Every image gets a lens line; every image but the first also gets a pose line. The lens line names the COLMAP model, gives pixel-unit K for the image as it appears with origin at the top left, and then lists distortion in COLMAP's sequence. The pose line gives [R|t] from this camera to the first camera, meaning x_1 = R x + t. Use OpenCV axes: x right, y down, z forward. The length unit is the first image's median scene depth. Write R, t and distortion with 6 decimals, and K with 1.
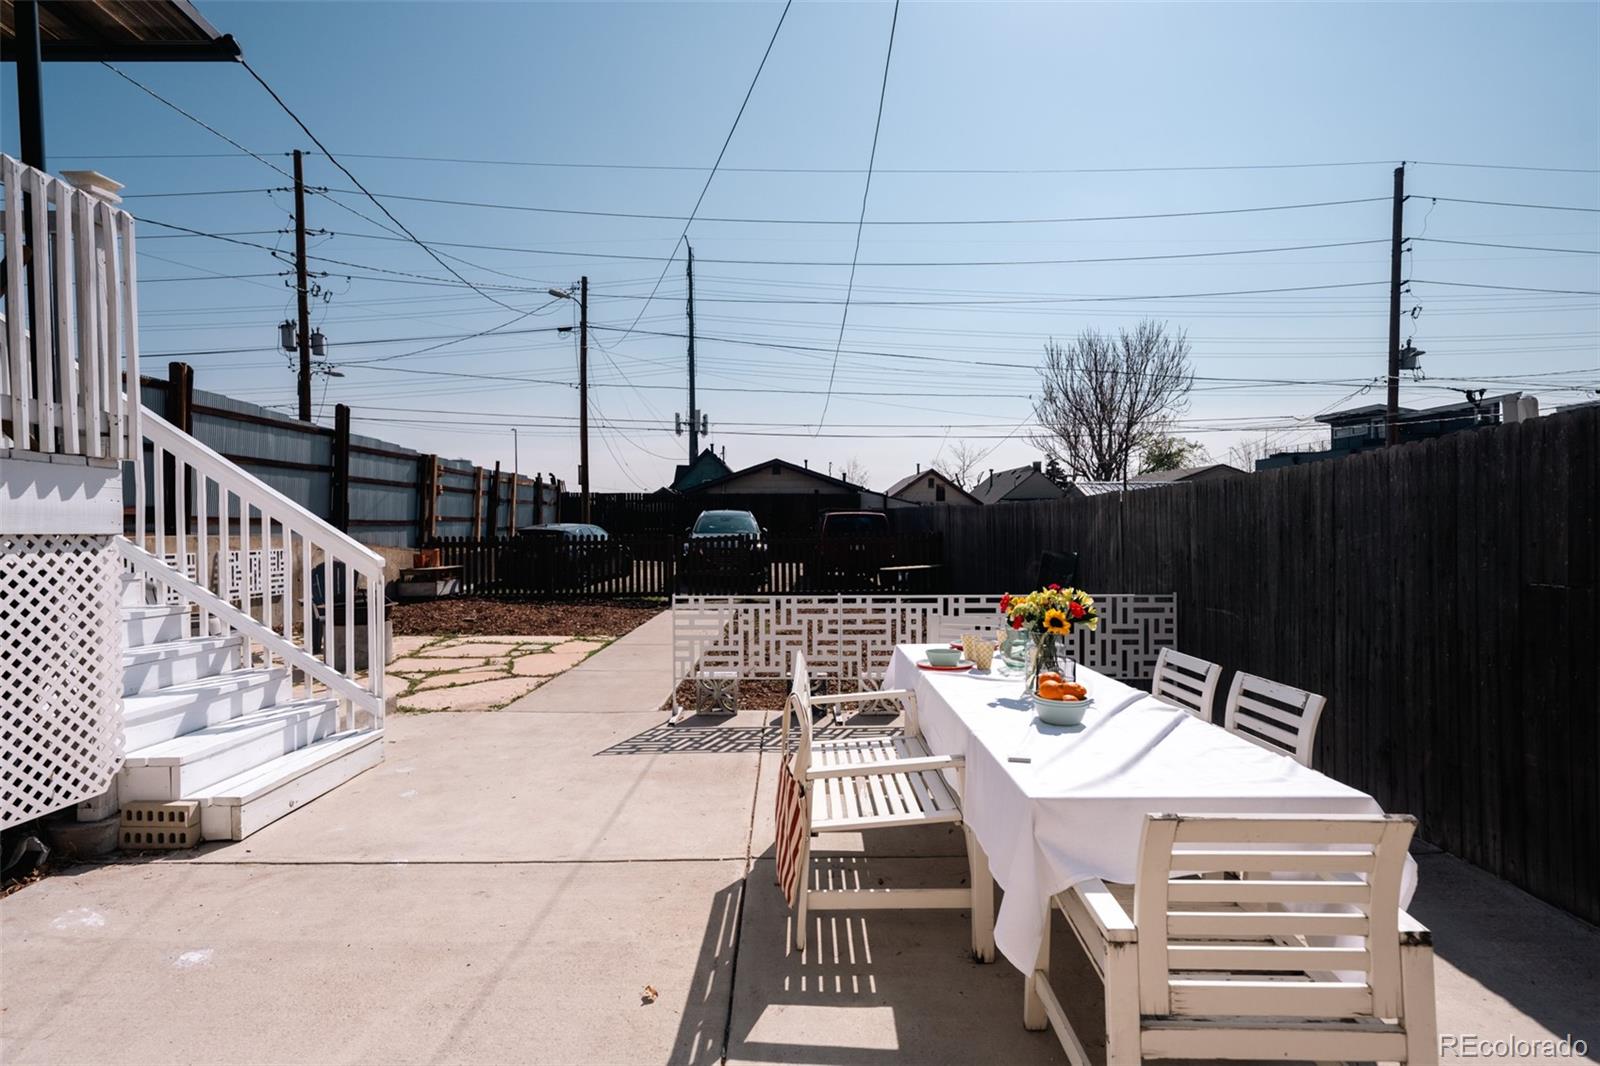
lens RADIAL K [[752.0, 0, 797.2], [0, 752.0, 539.6], [0, 0, 1]] dist [0.003047, -0.000006]
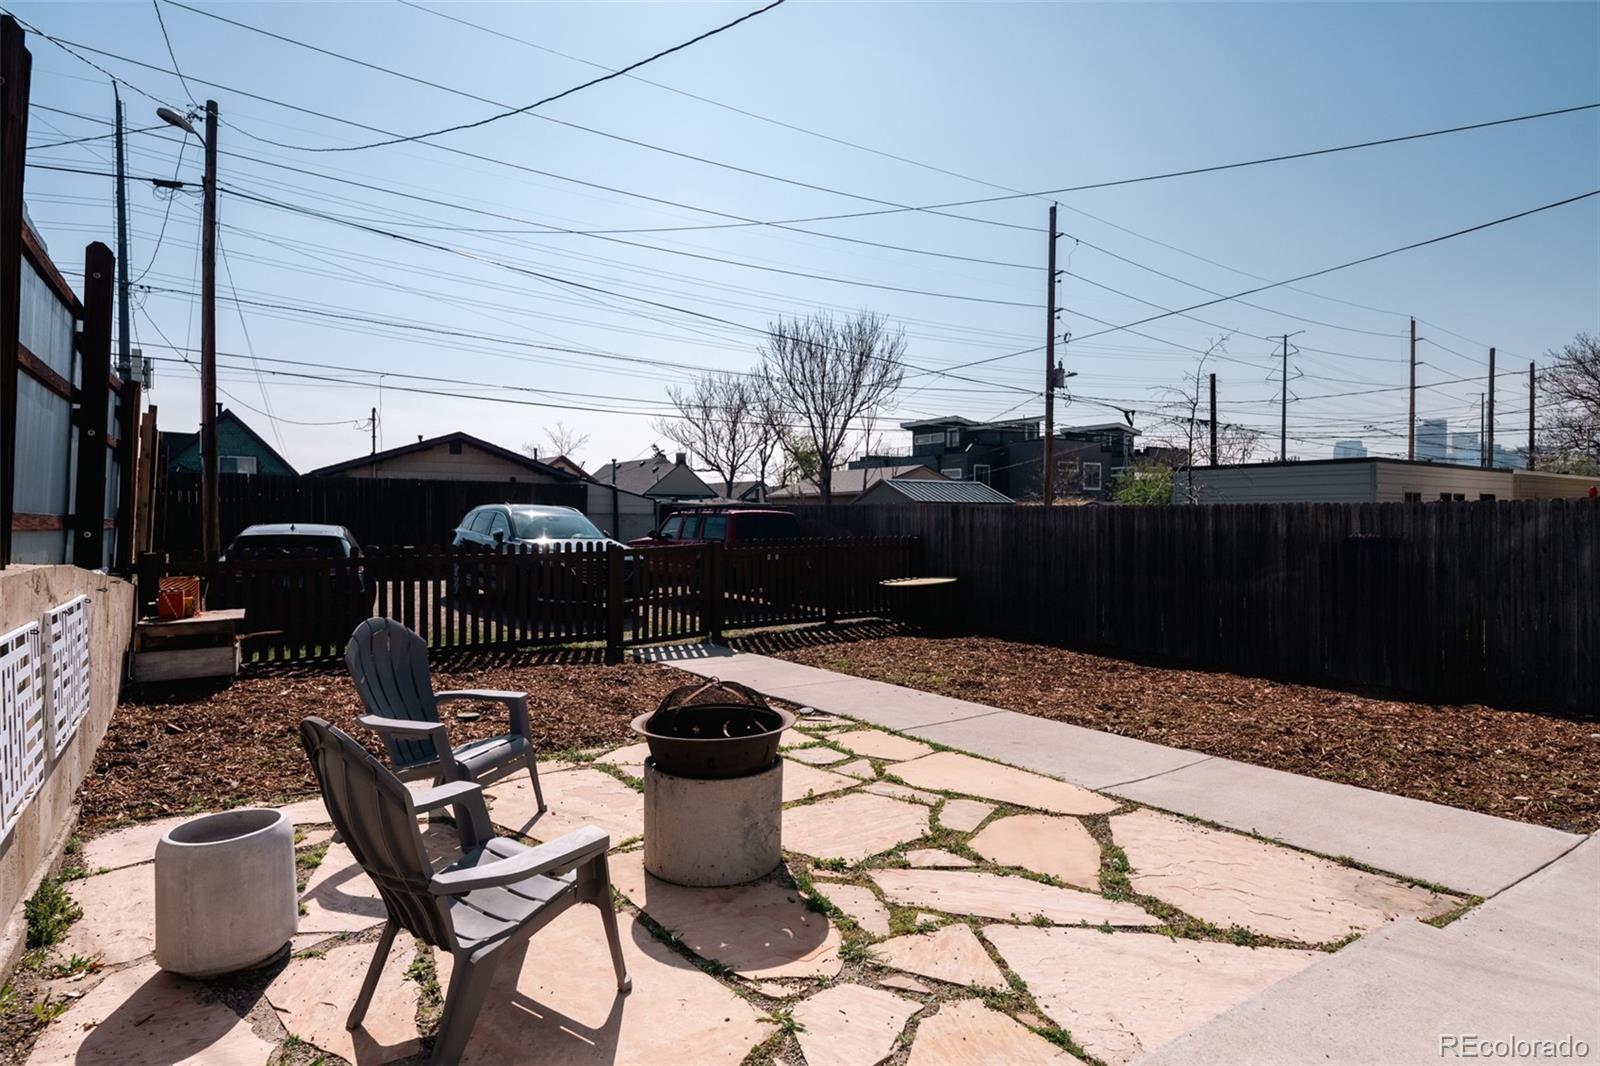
lens RADIAL K [[860.3, 0, 791.0], [0, 860.3, 532.8], [0, 0, 1]] dist [0.015398, 0.000152]
pose [[0.830912, -0.002782, 0.556398, -0.236254], [0.007887, 0.999946, -0.006779, -0.004105], [-0.556349, 0.010021, 0.830889, 0.156250]]
